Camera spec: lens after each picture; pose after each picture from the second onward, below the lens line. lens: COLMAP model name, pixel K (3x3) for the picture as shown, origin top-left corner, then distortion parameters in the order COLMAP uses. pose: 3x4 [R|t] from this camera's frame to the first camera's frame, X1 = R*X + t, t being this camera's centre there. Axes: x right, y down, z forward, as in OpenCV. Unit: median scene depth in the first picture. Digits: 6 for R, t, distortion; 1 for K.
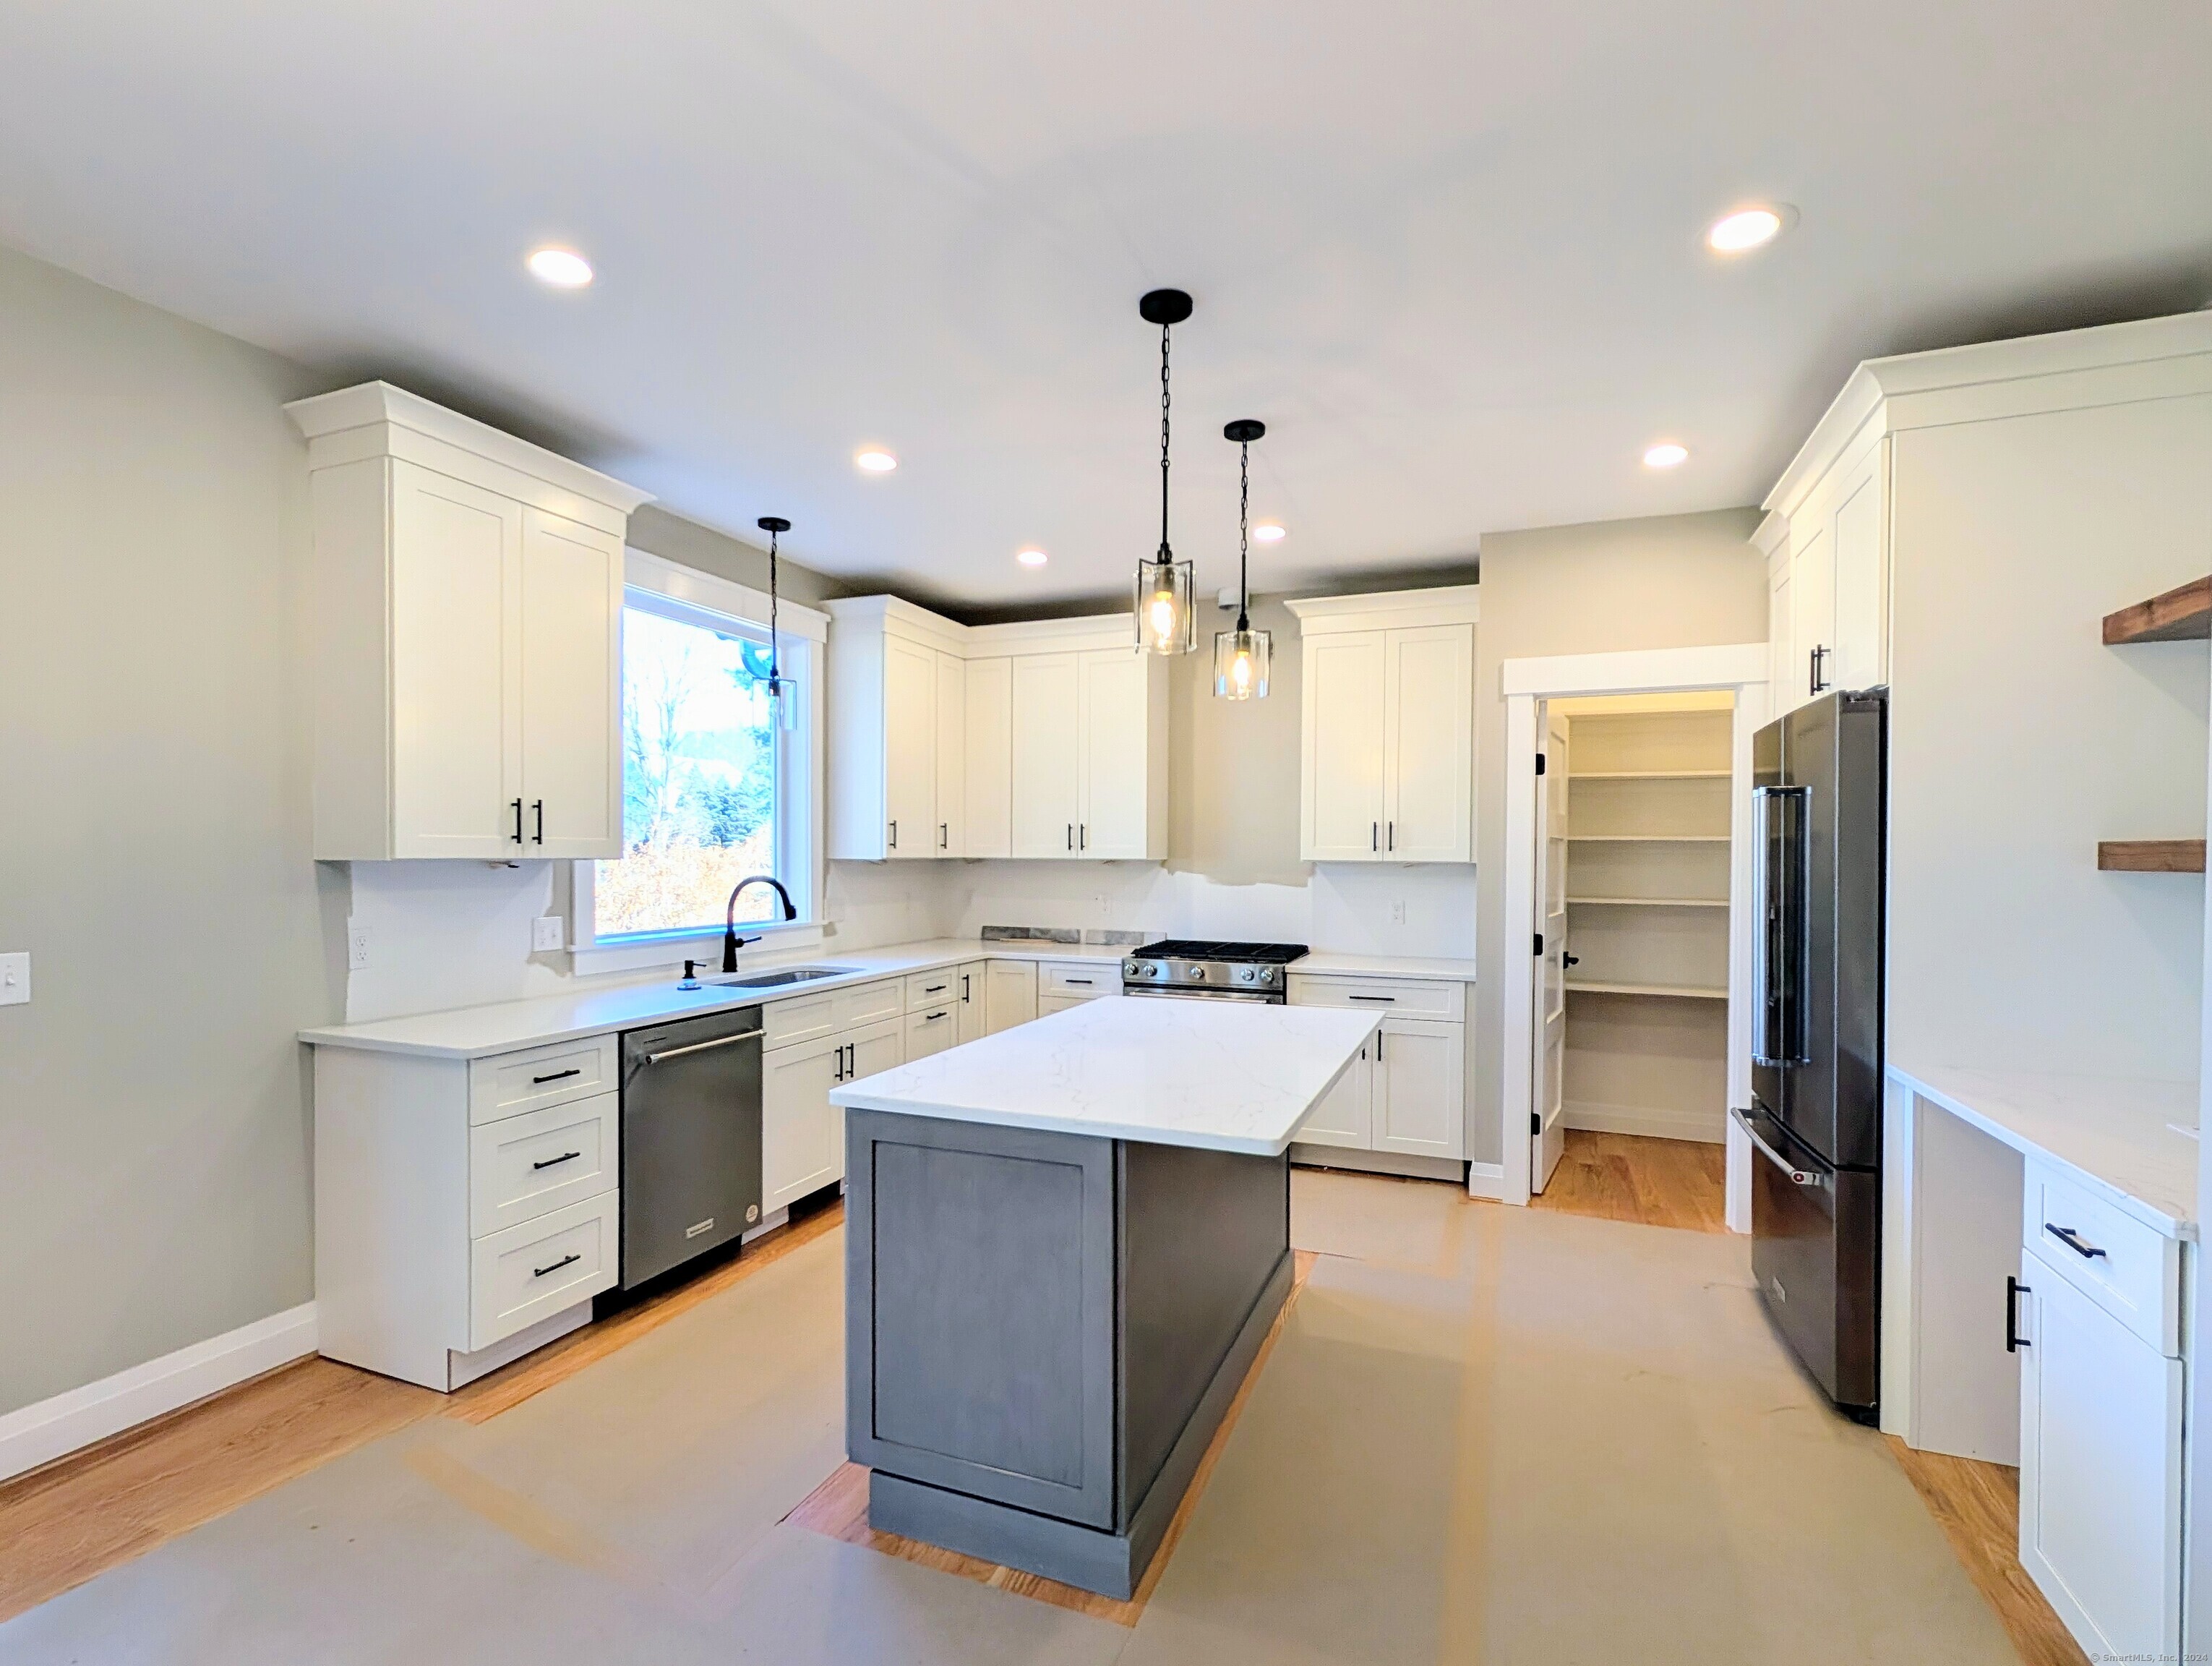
lens RADIAL K [[1024.7, 0, 1103.0], [0, 1024.7, 869.9], [0, 0, 1]] dist [-0.003693, 0.001271]
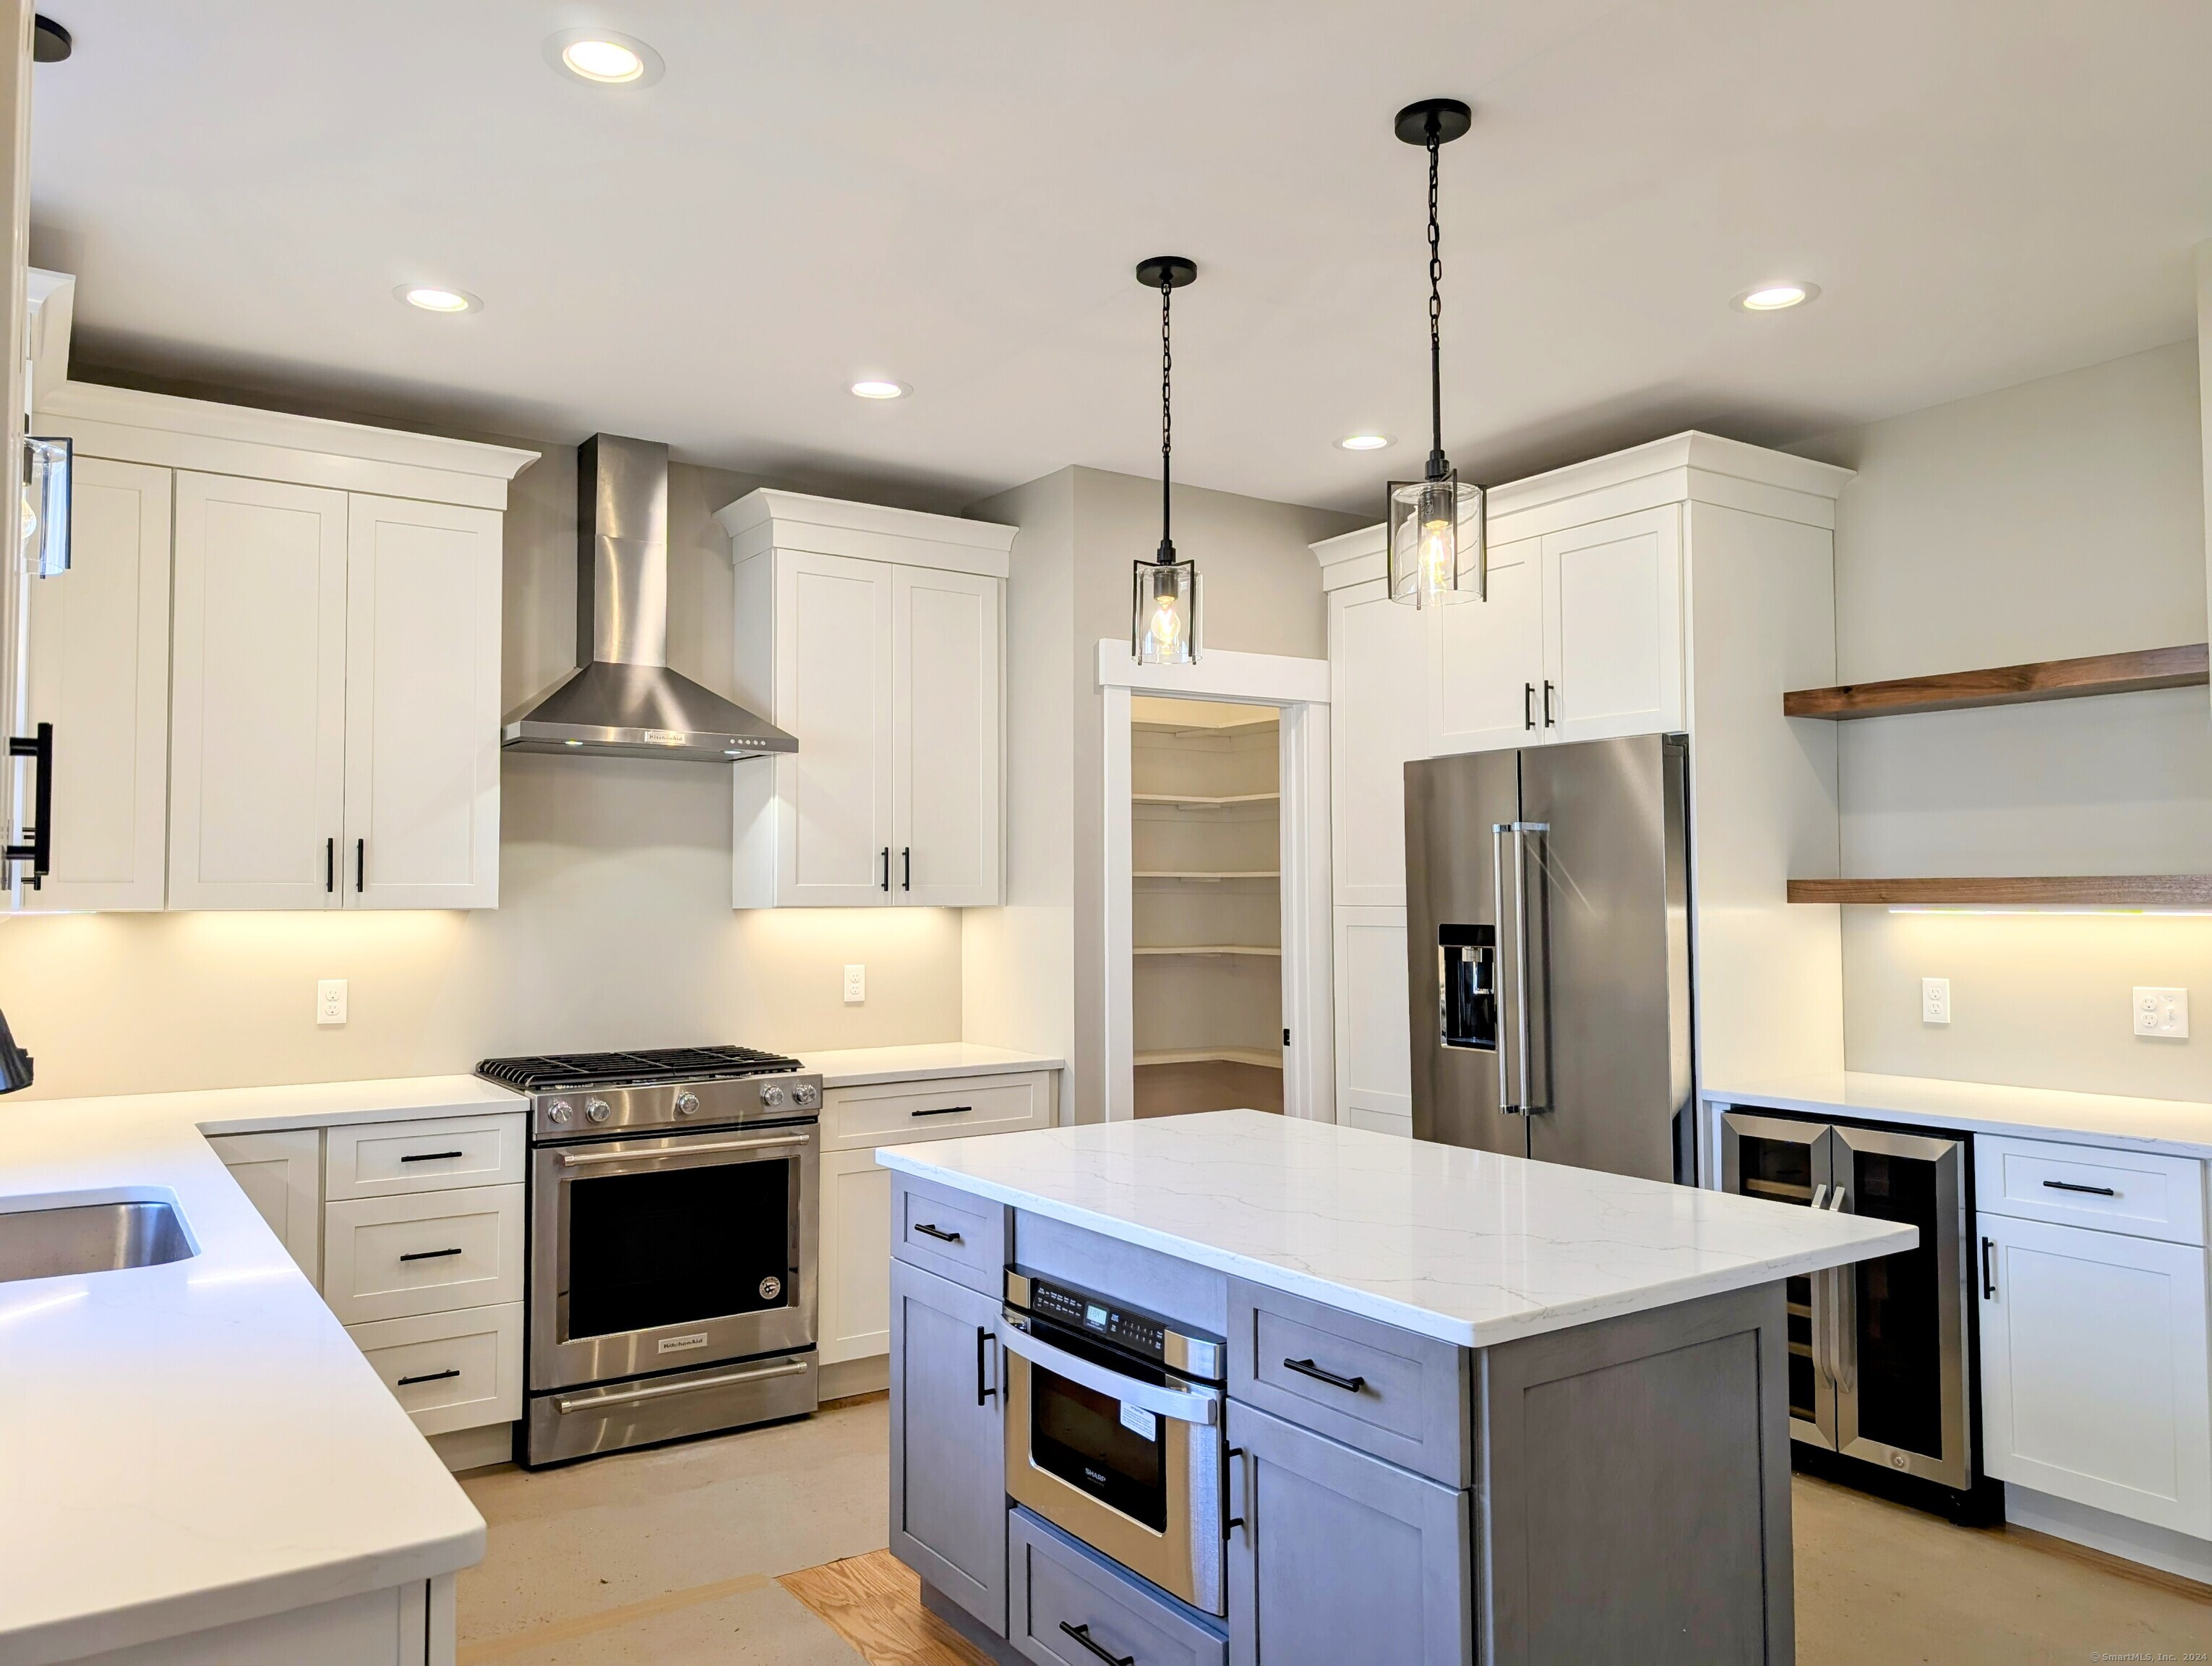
lens RADIAL K [[1580.6, 0, 1087.2], [0, 1580.6, 837.2], [0, 0, 1]] dist [0.018546, -0.027020]
pose [[0.568836, 0.024605, 0.822083, -0.574955], [0.019719, 0.998857, -0.043540, -0.007144], [-0.822214, 0.040978, 0.567701, 0.352110]]
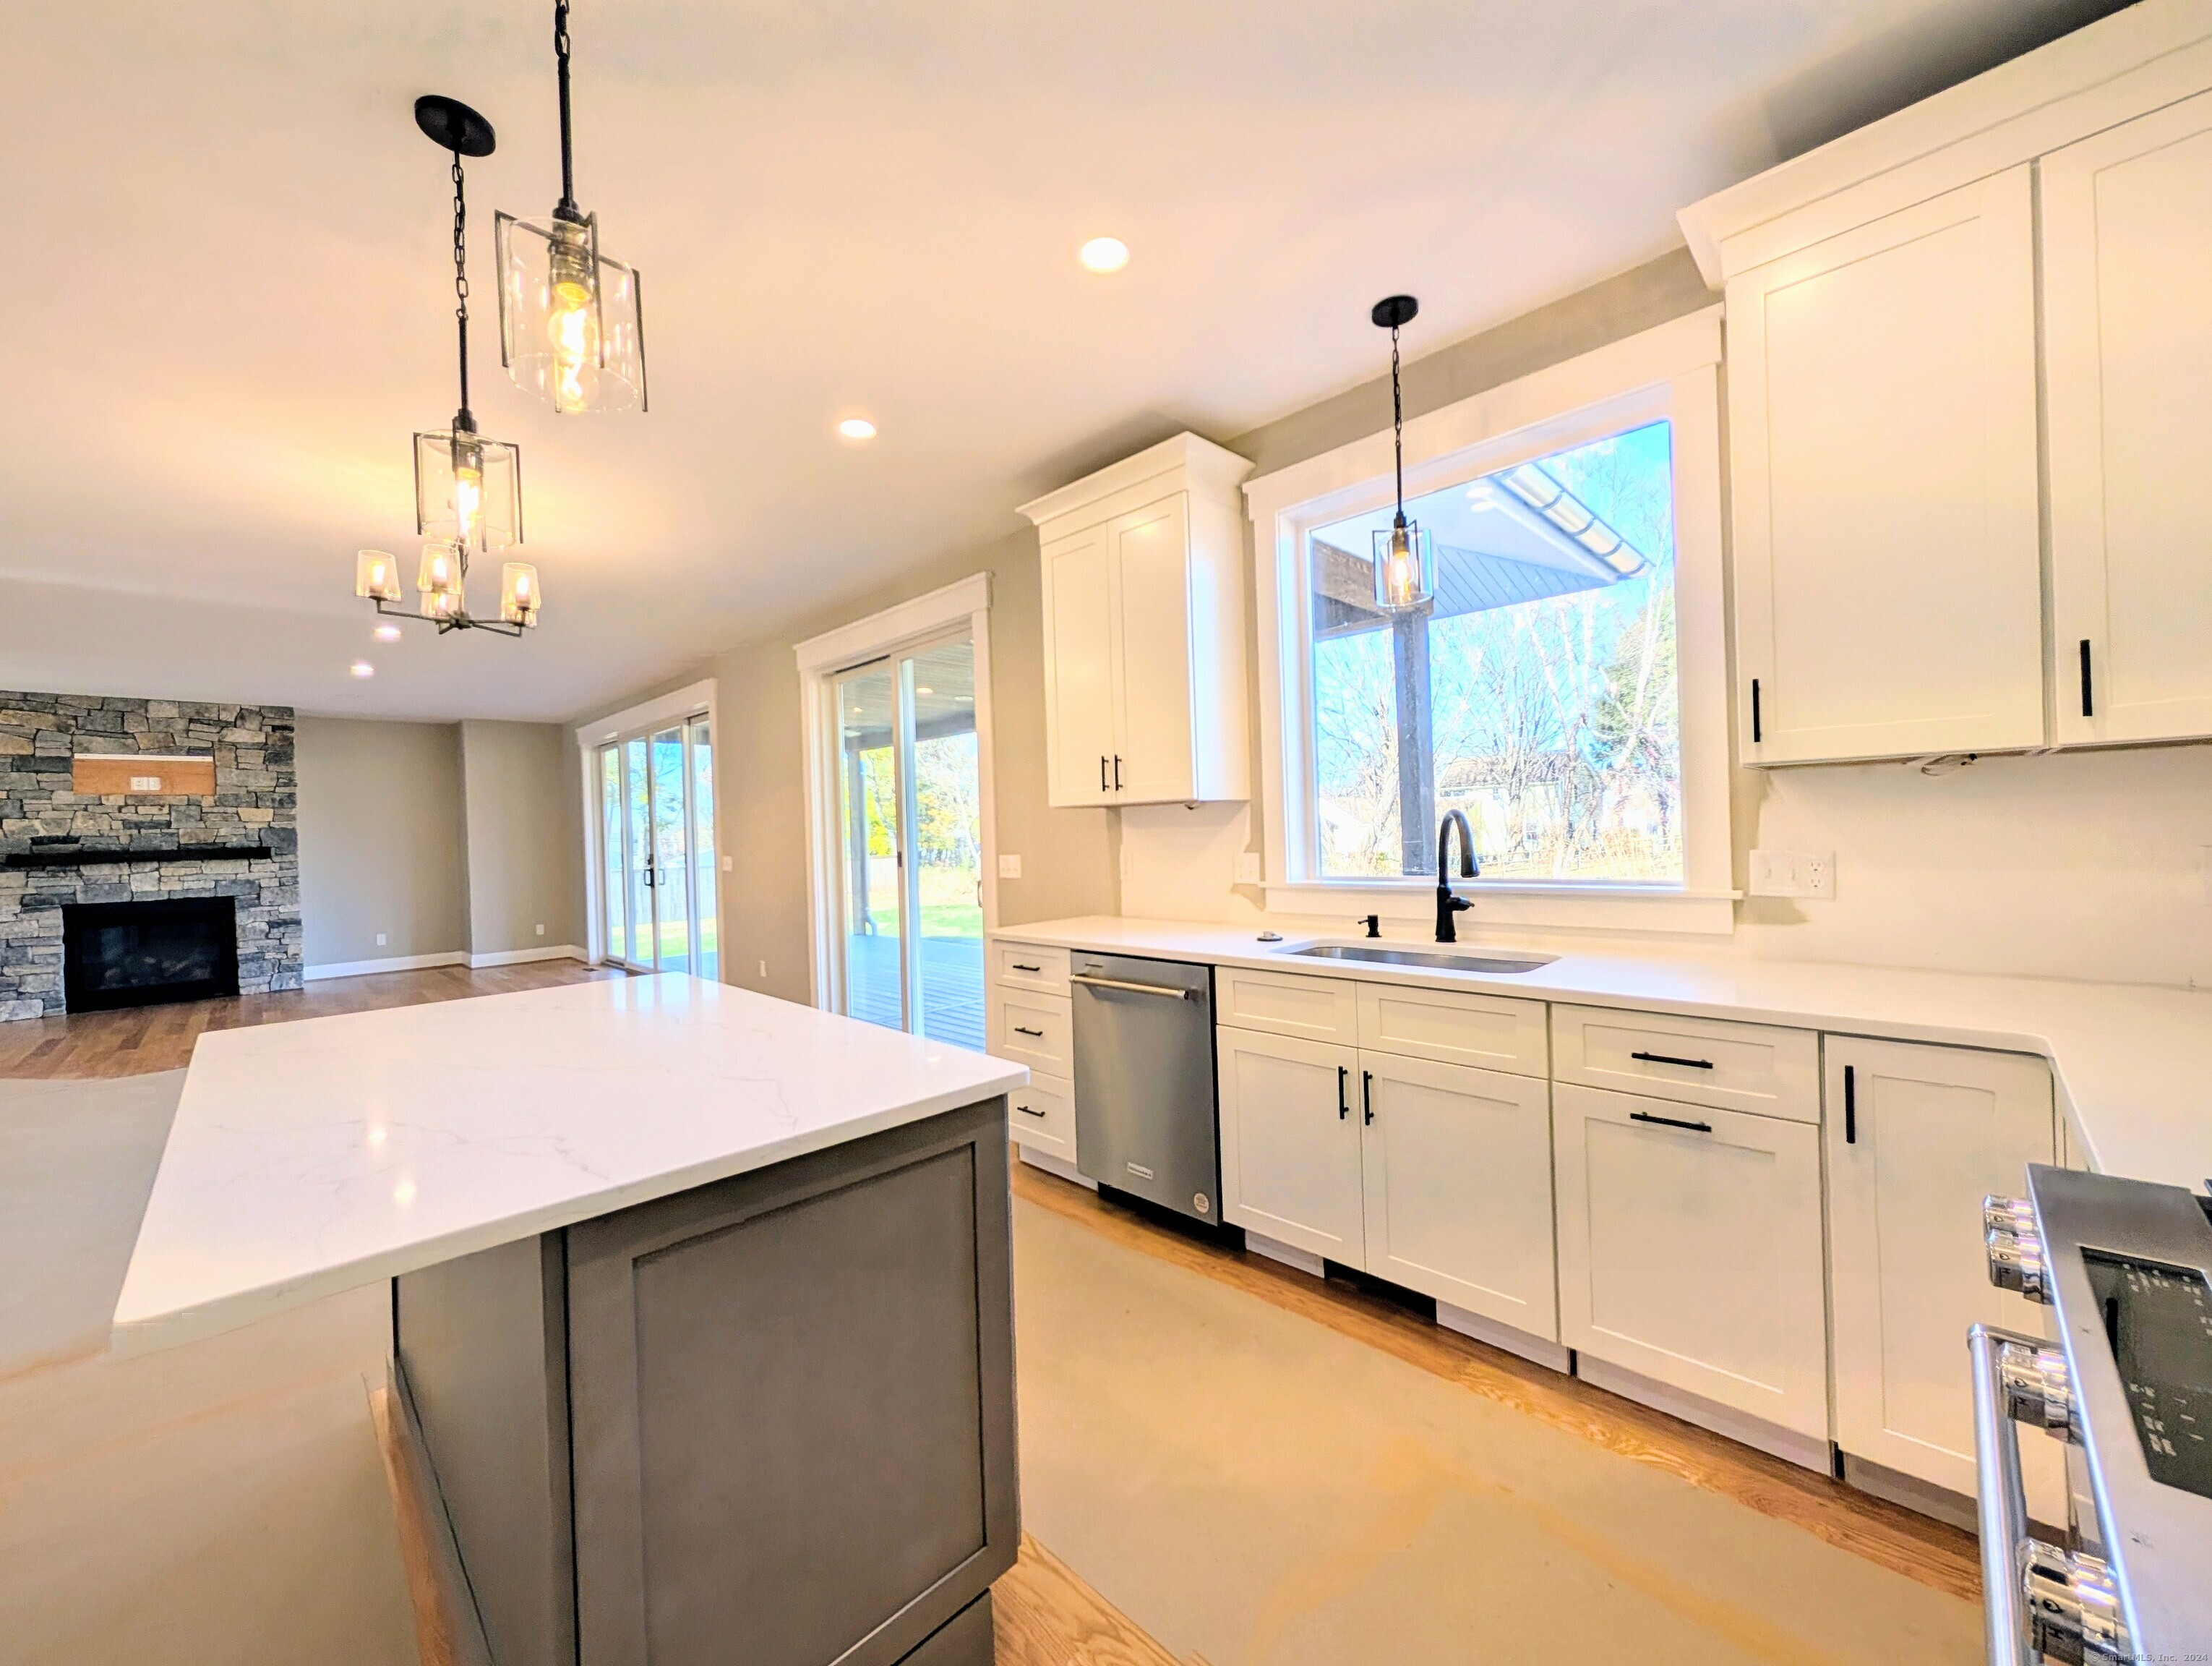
lens RADIAL K [[850.2, 0, 1110.5], [0, 850.2, 833.4], [0, 0, 1]] dist [0.000022, -0.000063]
pose [[-0.383849, 0.009546, -0.923347, 0.297980], [0.013400, 0.999899, 0.004767, 0.015952], [0.923299, -0.010543, -0.383938, 1.039819]]
